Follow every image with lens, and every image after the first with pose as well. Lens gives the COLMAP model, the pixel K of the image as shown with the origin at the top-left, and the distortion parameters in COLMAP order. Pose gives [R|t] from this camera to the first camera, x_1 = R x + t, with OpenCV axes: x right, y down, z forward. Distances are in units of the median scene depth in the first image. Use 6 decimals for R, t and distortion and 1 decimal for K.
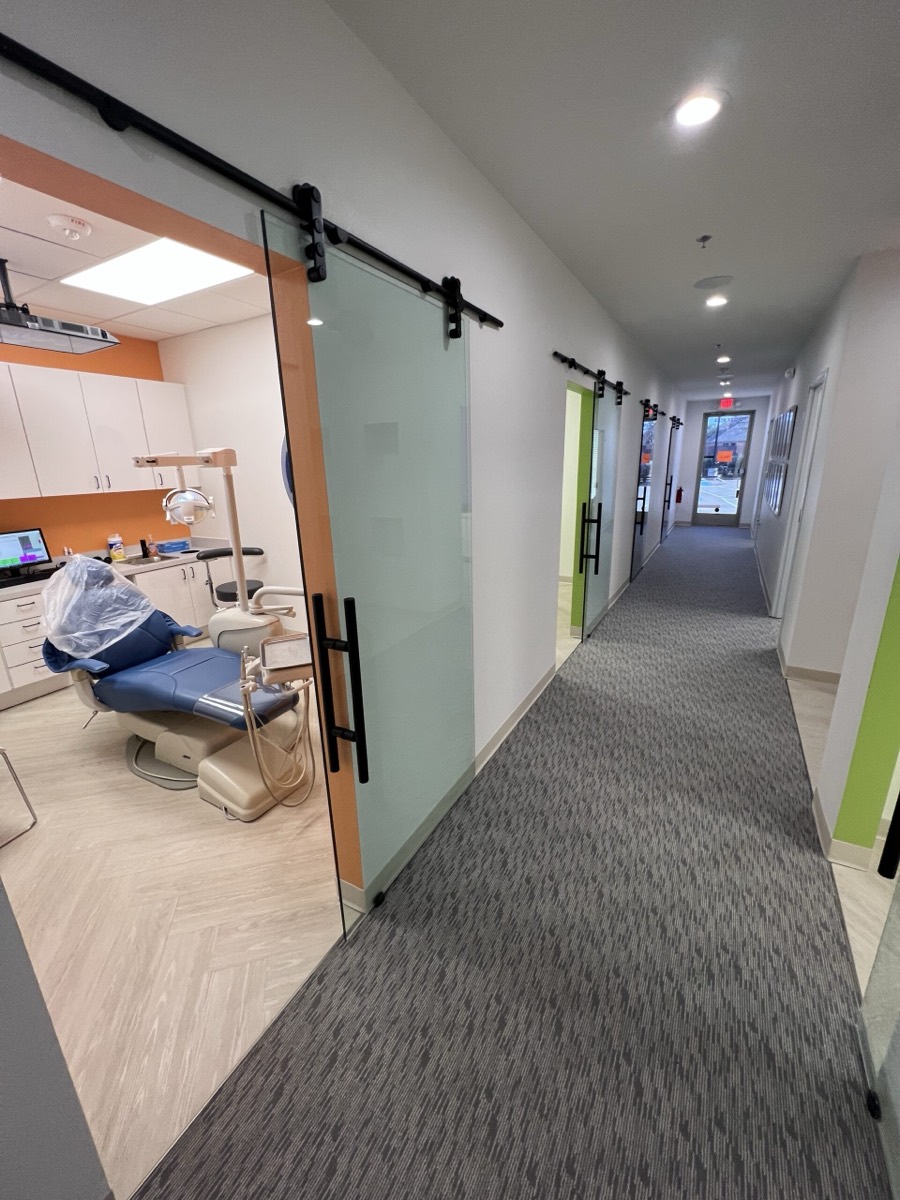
lens RADIAL K [[484.2, 0, 450.0], [0, 484.2, 600.0], [0, 0, 1]] dist [0.000713, 0.000173]
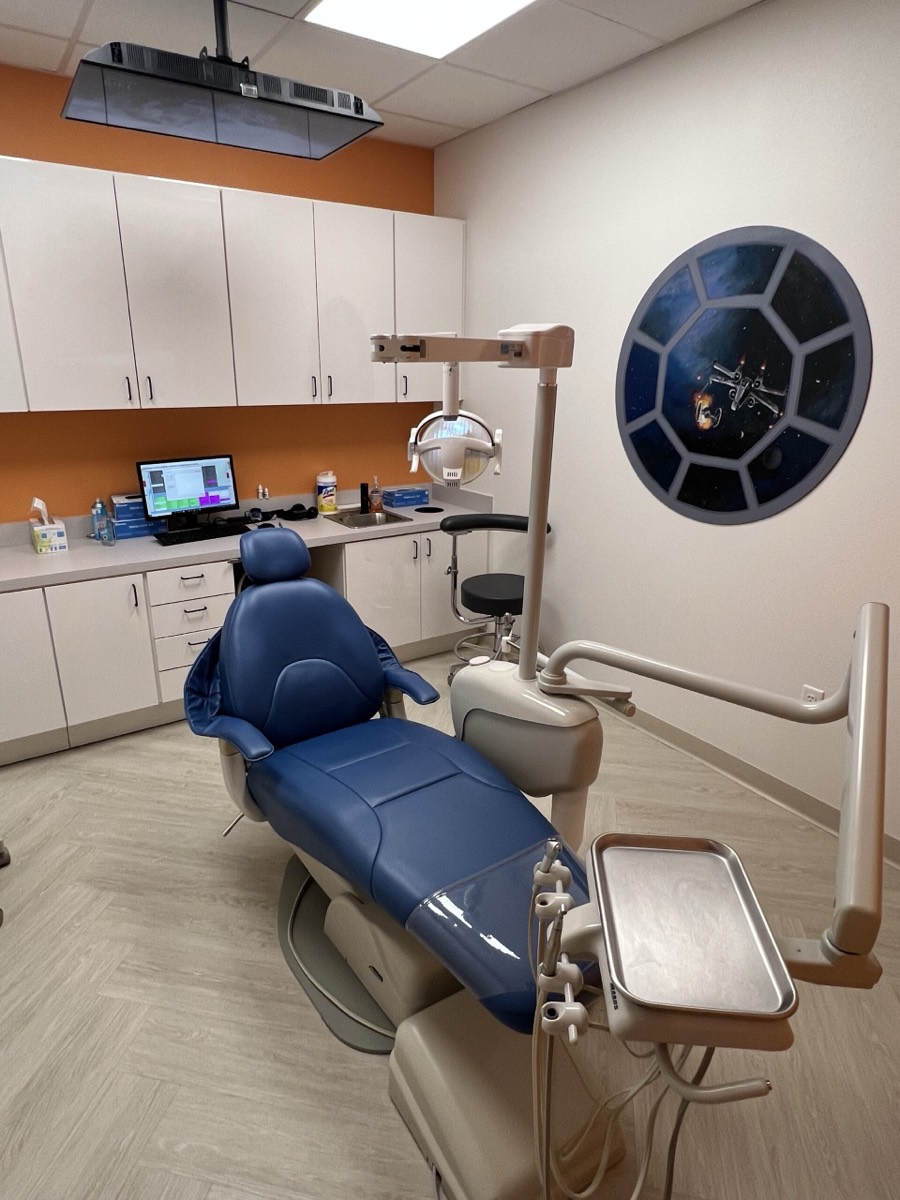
lens RADIAL K [[730.3, 0, 450.0], [0, 730.3, 600.0], [0, 0, 1]] dist [0.009749, 0.001761]
pose [[0.897138, 0.165241, -0.409682, -0.199743], [-0.152580, 0.986238, 0.063664, -0.080651], [0.414564, 0.005394, 0.910004, 0.303456]]
